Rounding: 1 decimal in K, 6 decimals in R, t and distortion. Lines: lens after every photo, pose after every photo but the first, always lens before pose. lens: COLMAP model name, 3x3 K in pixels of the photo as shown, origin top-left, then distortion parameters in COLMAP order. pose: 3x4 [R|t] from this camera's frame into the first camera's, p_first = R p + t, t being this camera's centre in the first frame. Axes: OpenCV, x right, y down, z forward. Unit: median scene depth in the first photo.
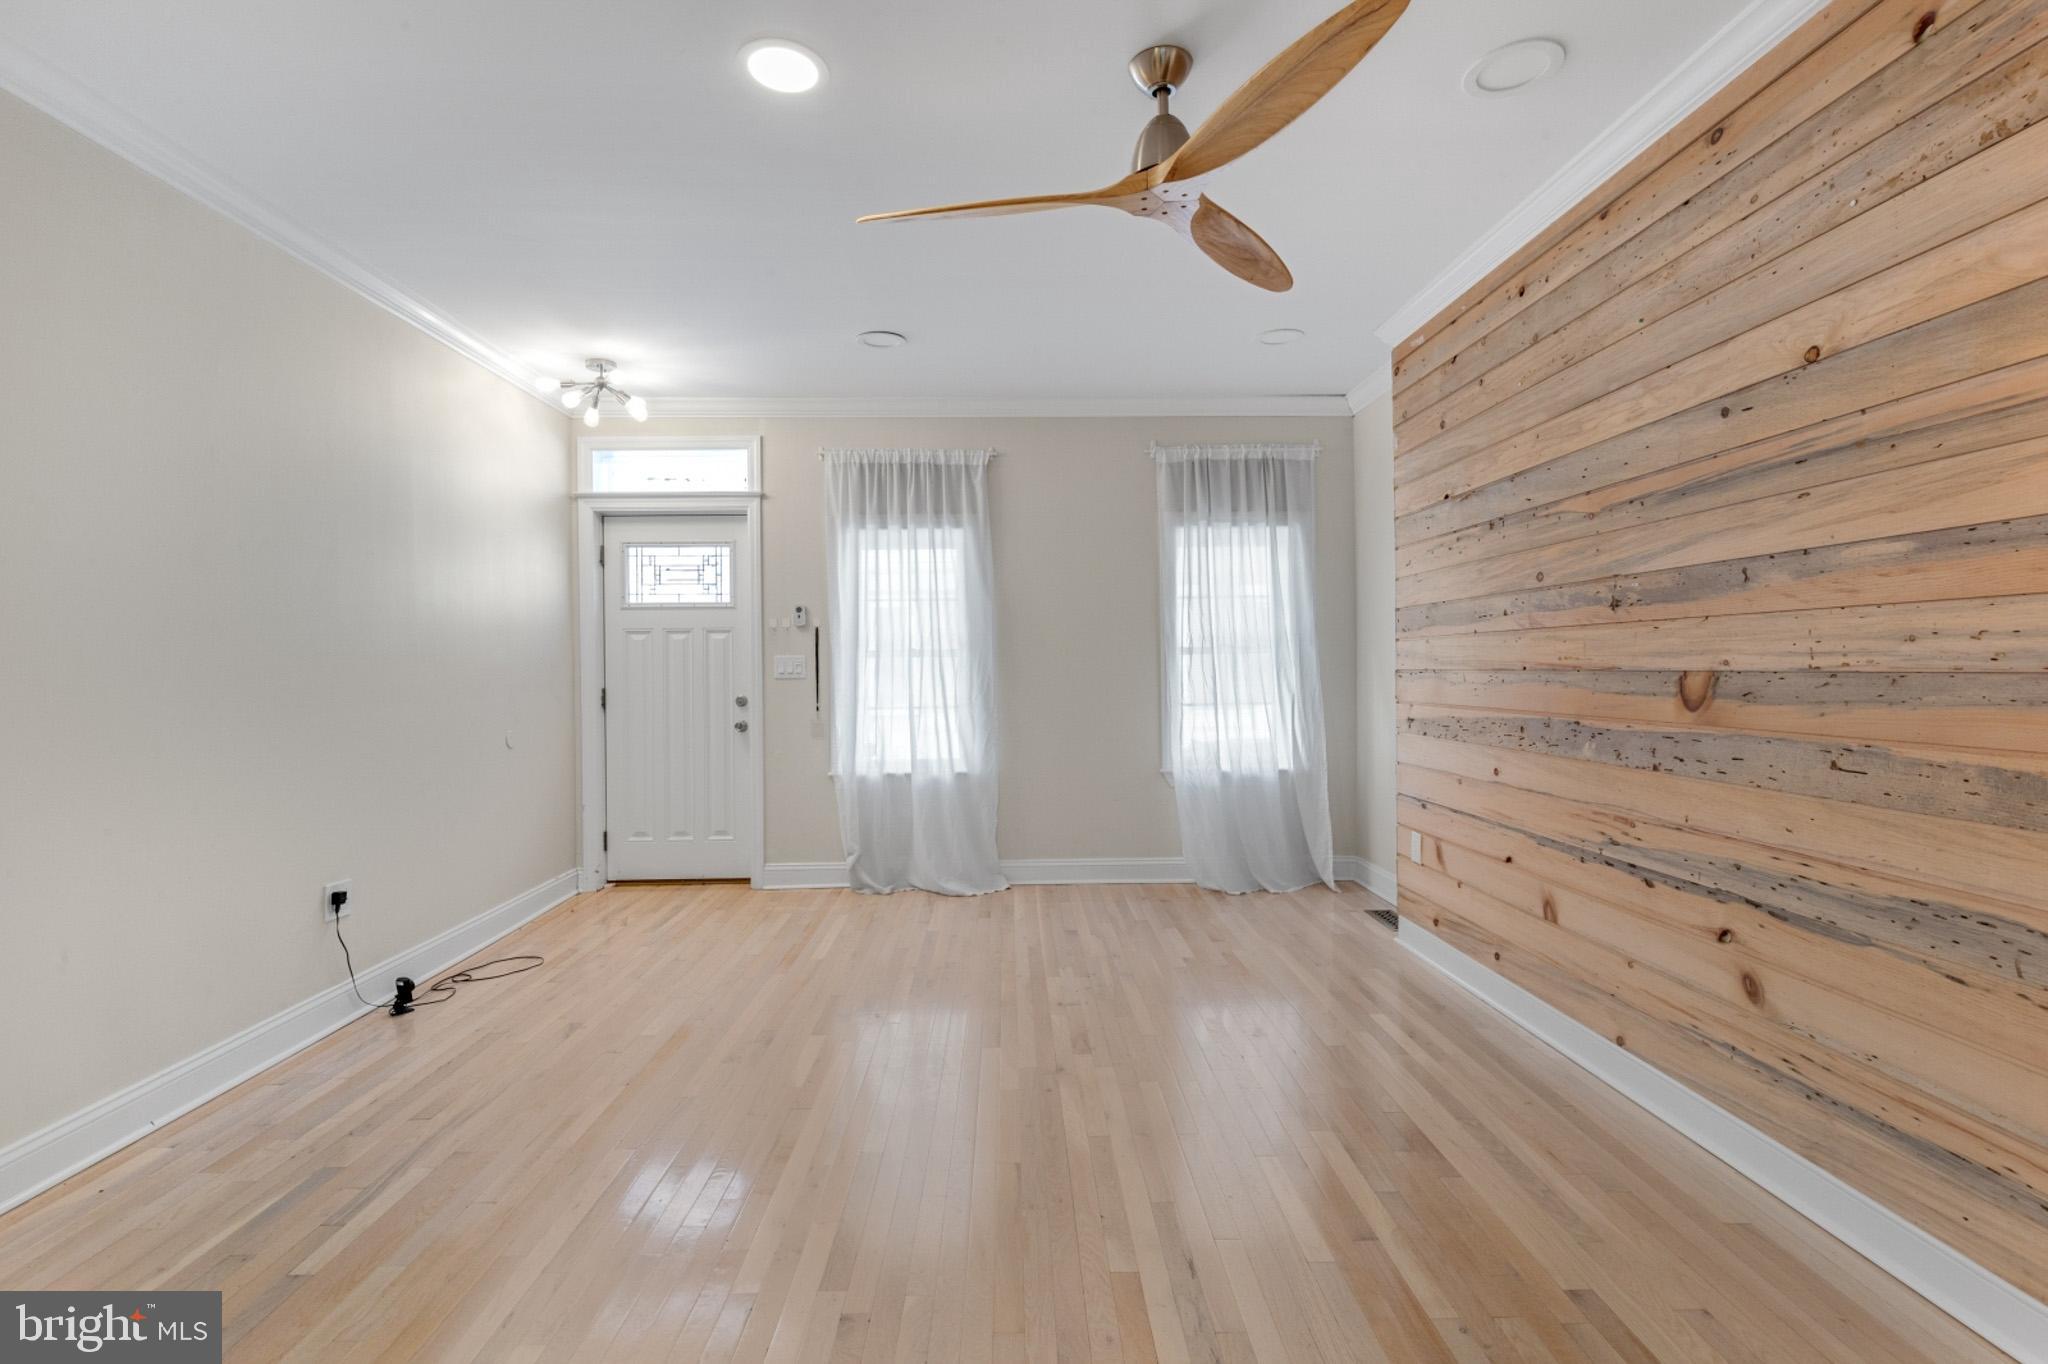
lens RADIAL K [[931.7, 0, 1015.5], [0, 931.7, 658.6], [0, 0, 1]] dist [0.009848, -0.000266]
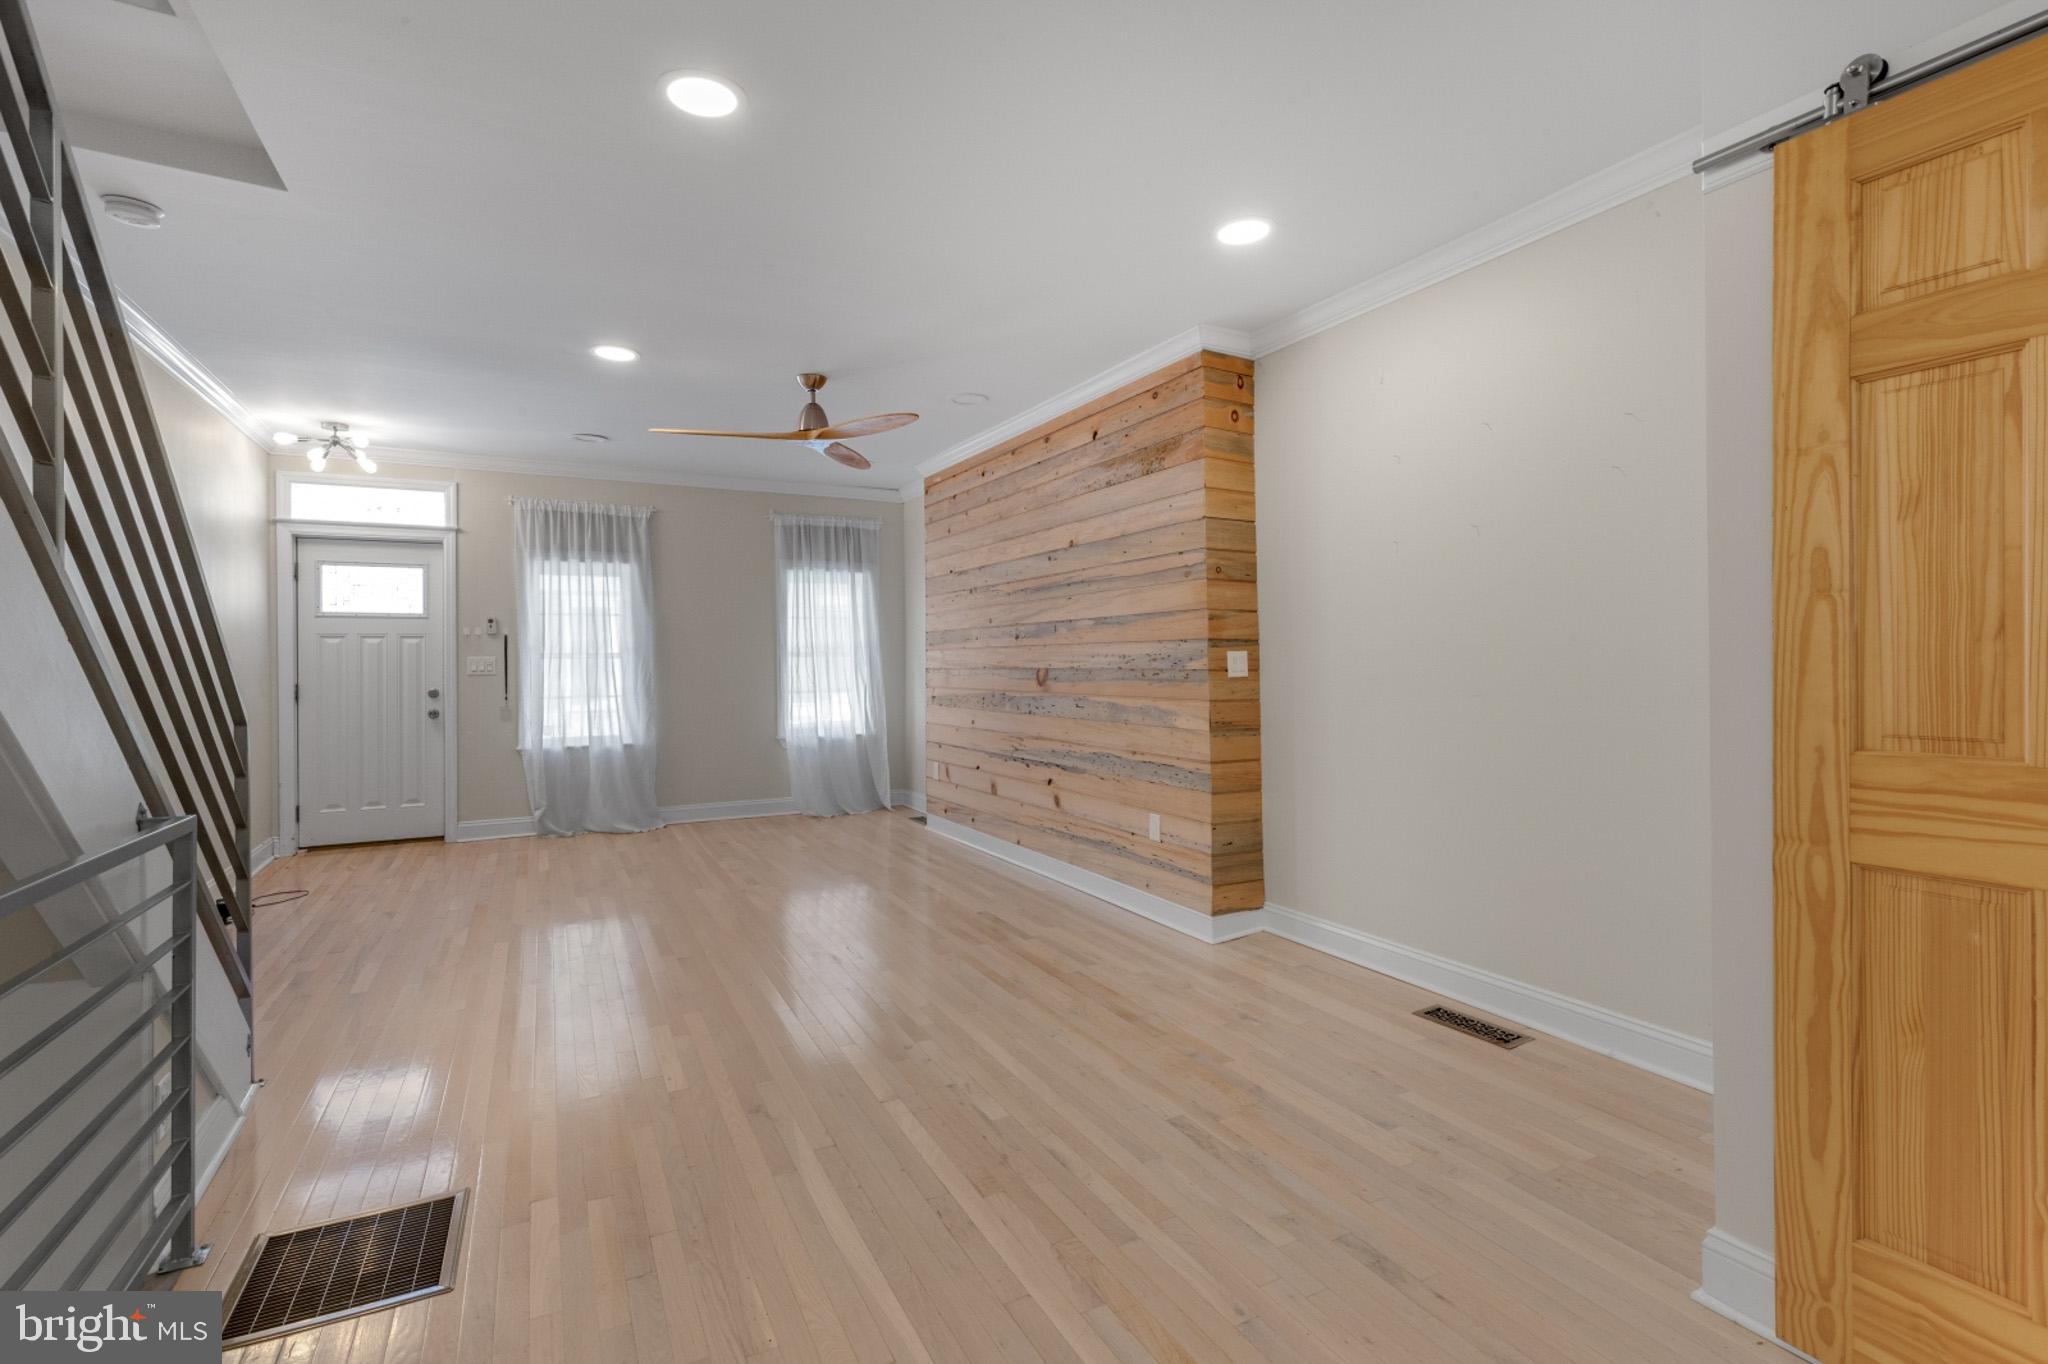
lens RADIAL K [[948.0, 0, 1018.6], [0, 948.0, 674.2], [0, 0, 1]] dist [0.008079, -0.000211]
pose [[0.894717, -0.003353, 0.446620, -0.170200], [-0.004931, 0.999837, 0.017384, -0.006147], [-0.446606, -0.017756, 0.894555, -0.496580]]
